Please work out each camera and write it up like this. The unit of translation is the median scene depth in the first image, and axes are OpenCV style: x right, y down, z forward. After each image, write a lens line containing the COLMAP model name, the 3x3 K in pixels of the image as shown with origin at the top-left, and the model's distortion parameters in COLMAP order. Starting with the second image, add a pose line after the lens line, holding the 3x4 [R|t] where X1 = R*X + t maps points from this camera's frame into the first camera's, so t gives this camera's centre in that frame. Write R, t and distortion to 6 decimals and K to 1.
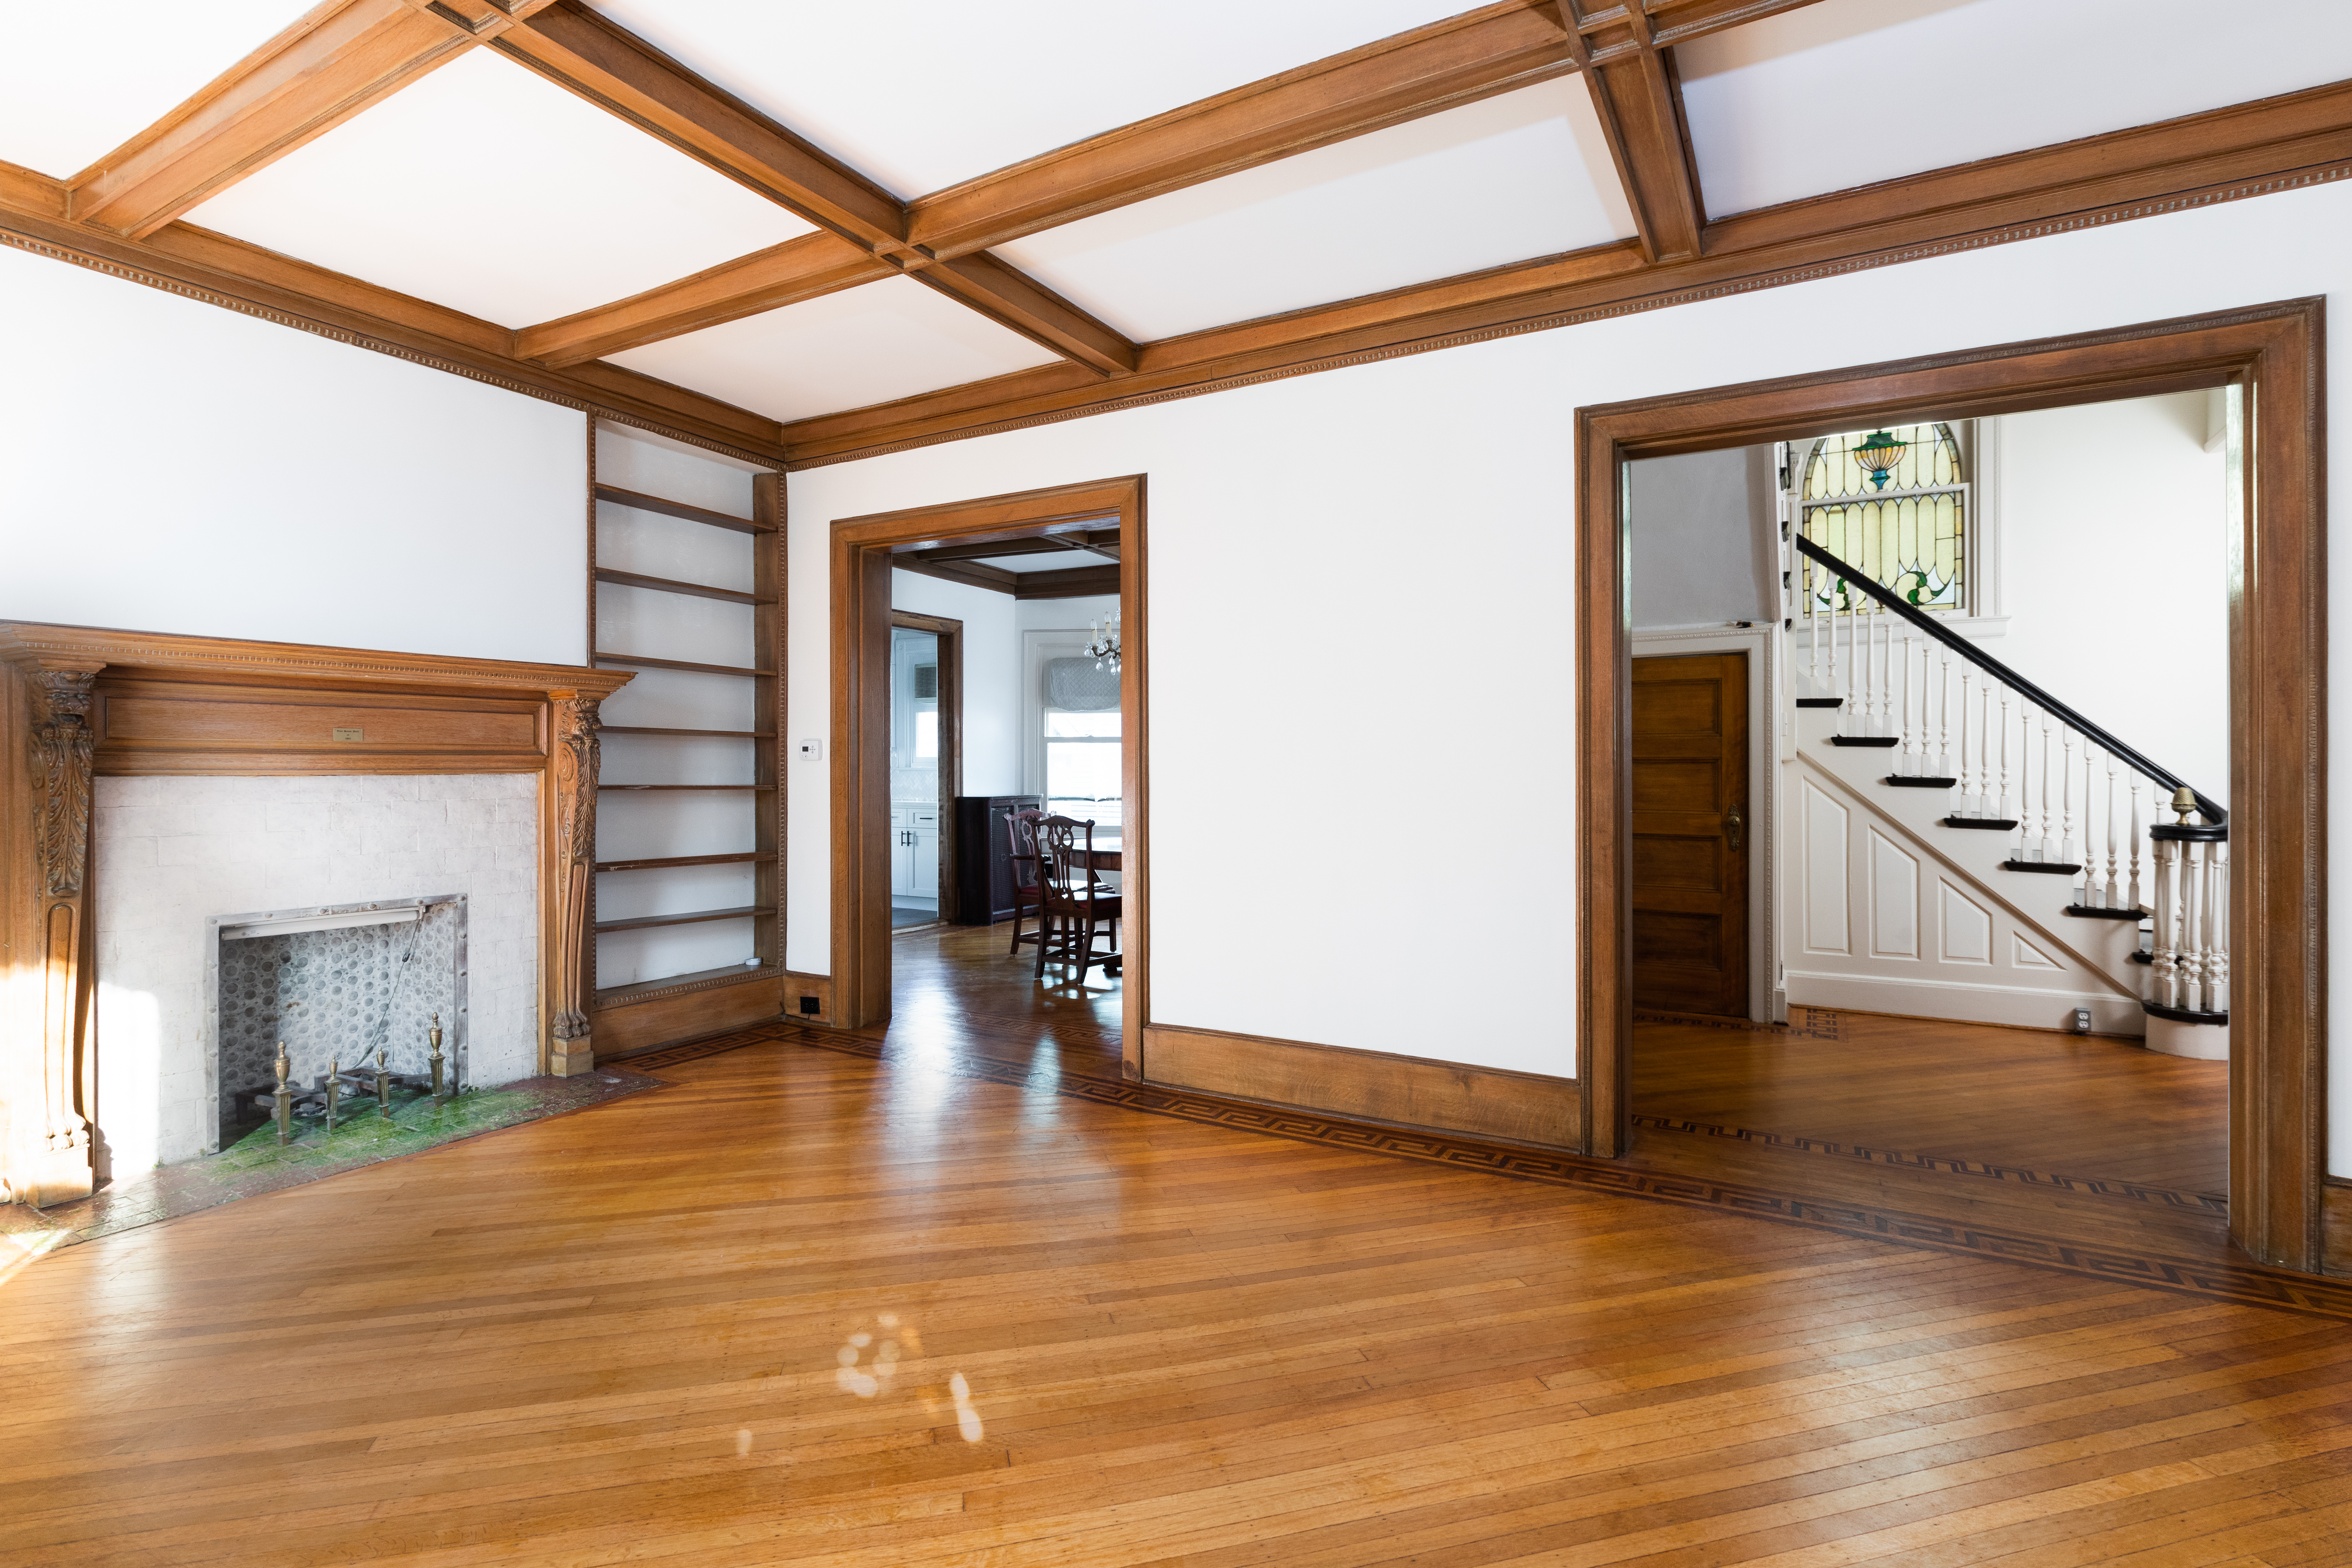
lens RADIAL K [[1075.0, 0, 1177.8], [0, 1075.0, 776.0], [0, 0, 1]] dist [-0.009628, 0.000555]
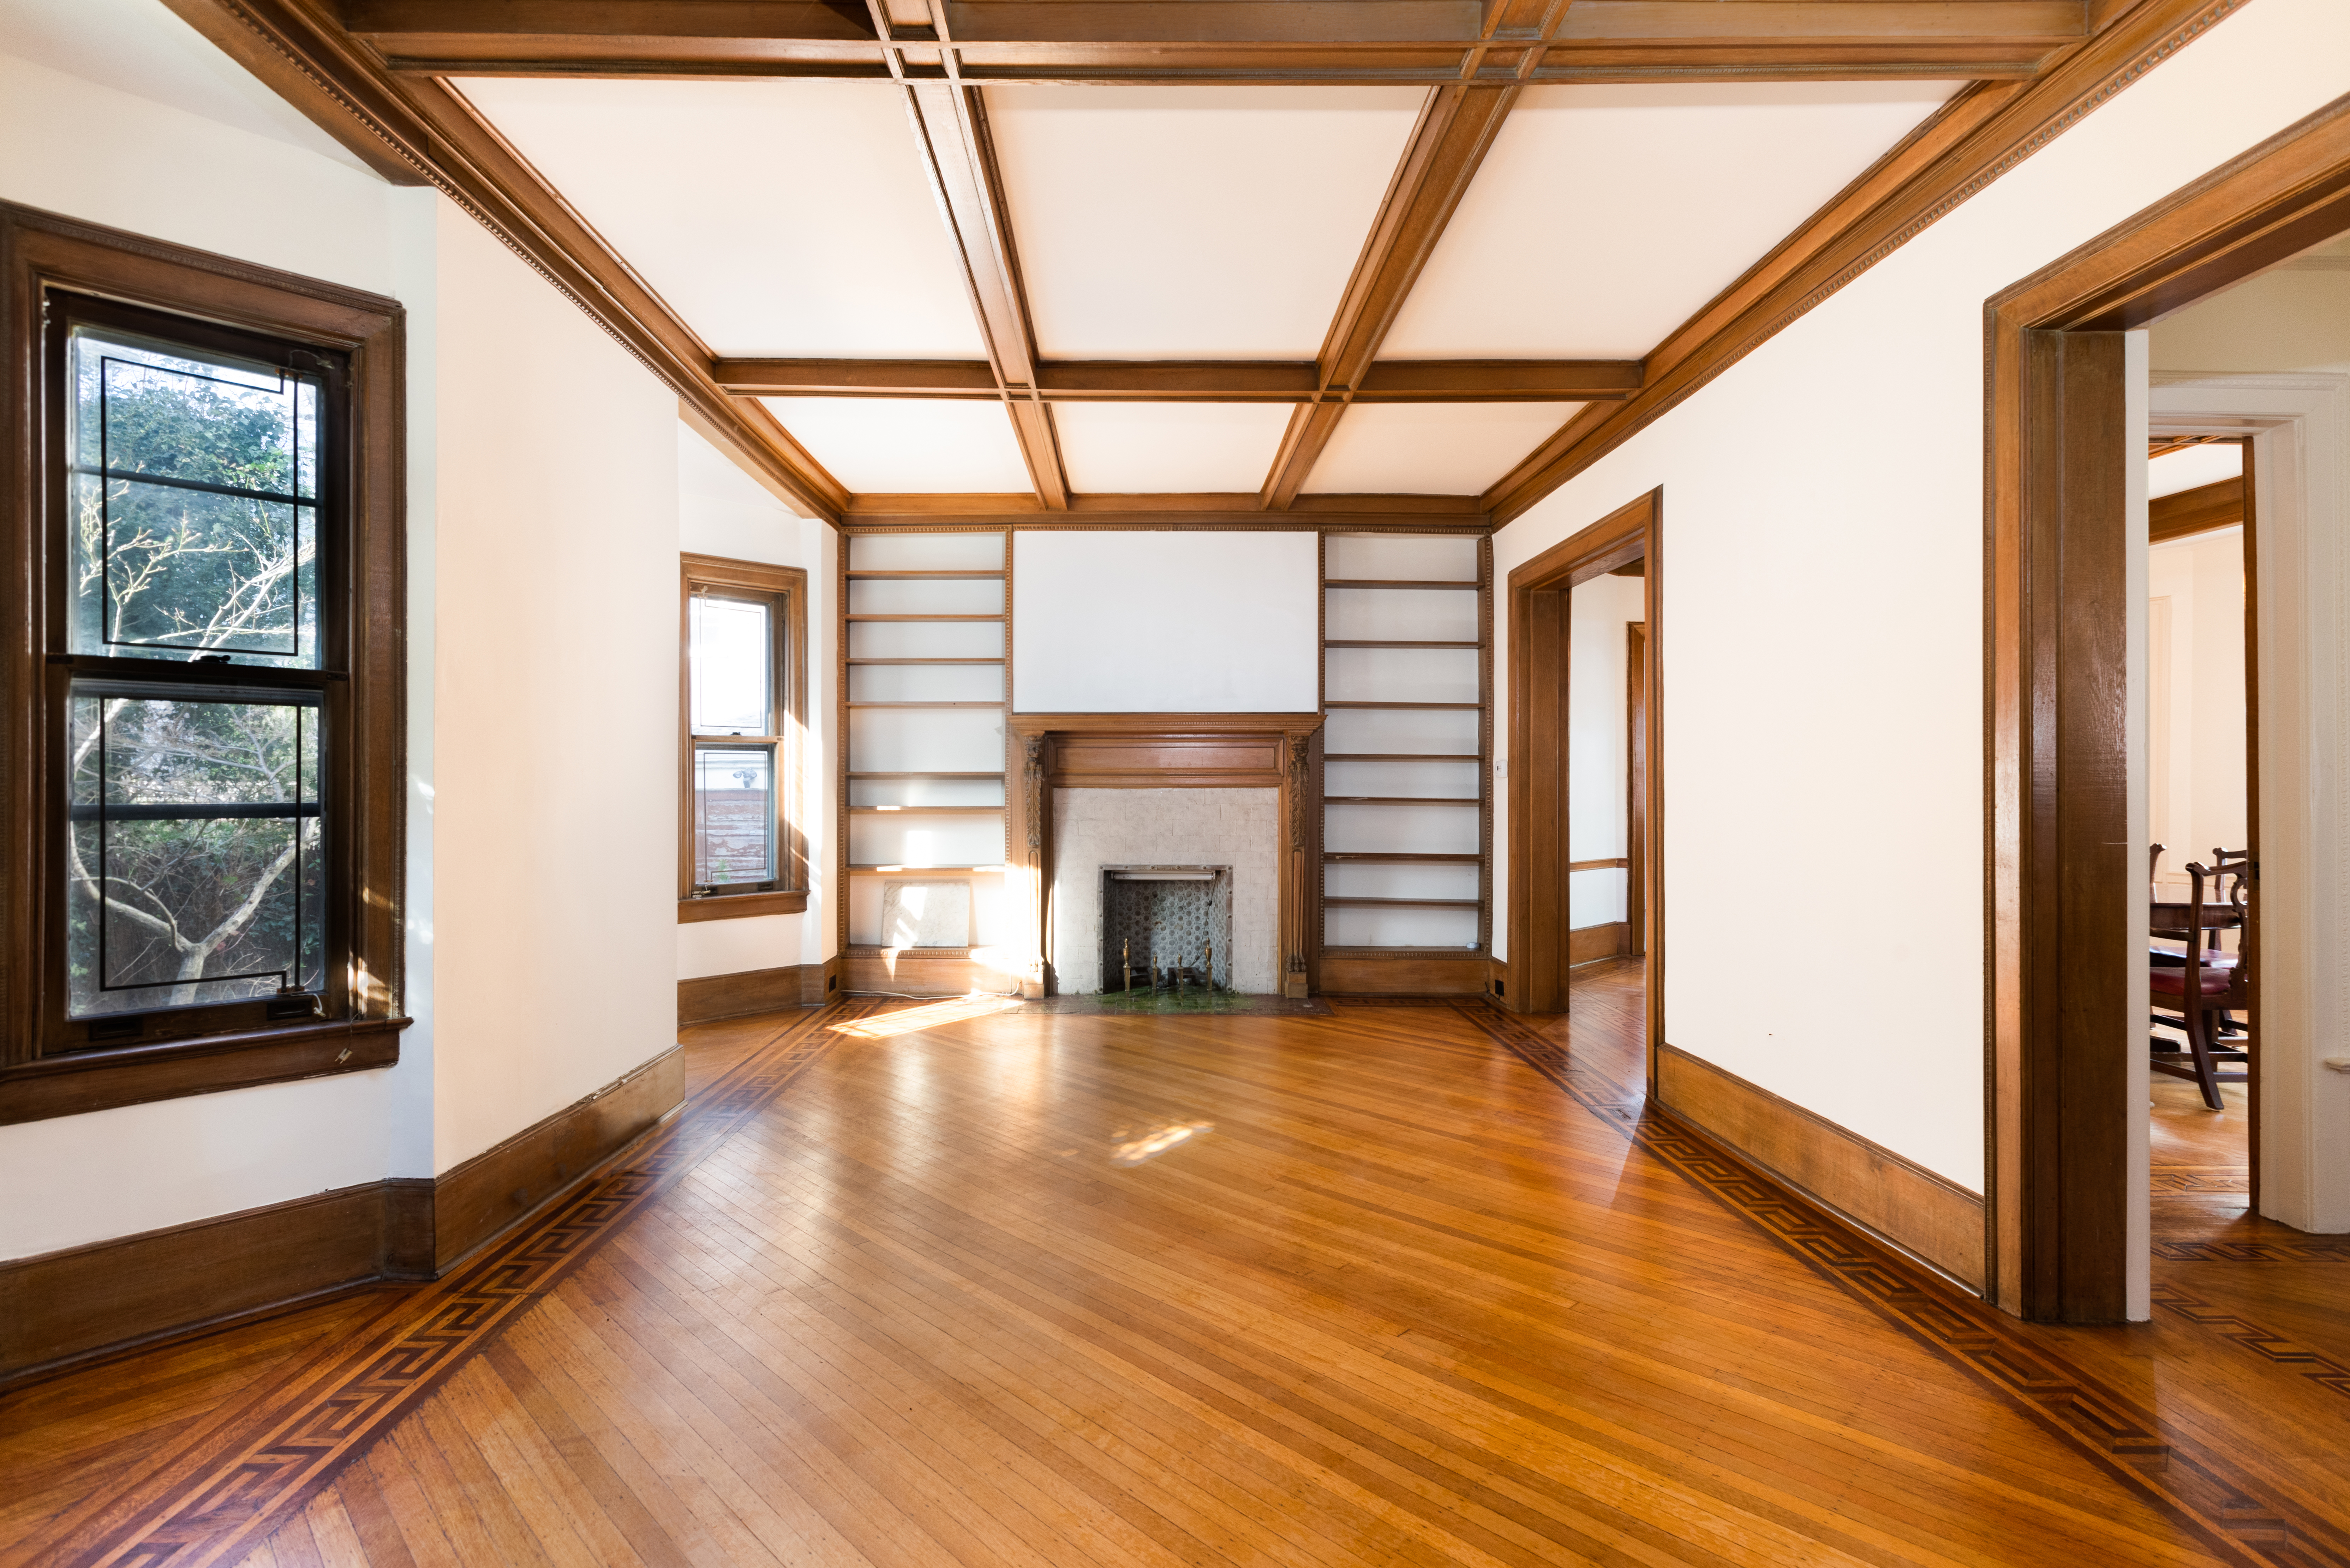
lens RADIAL K [[1072.1, 0, 1174.3], [0, 1072.1, 788.8], [0, 0, 1]] dist [-0.004454, -0.000308]
pose [[0.526976, 0.002329, -0.849877, 0.646239], [-0.009036, 0.999955, -0.002863, 0.005115], [0.849832, 0.009188, 0.526974, 0.116618]]
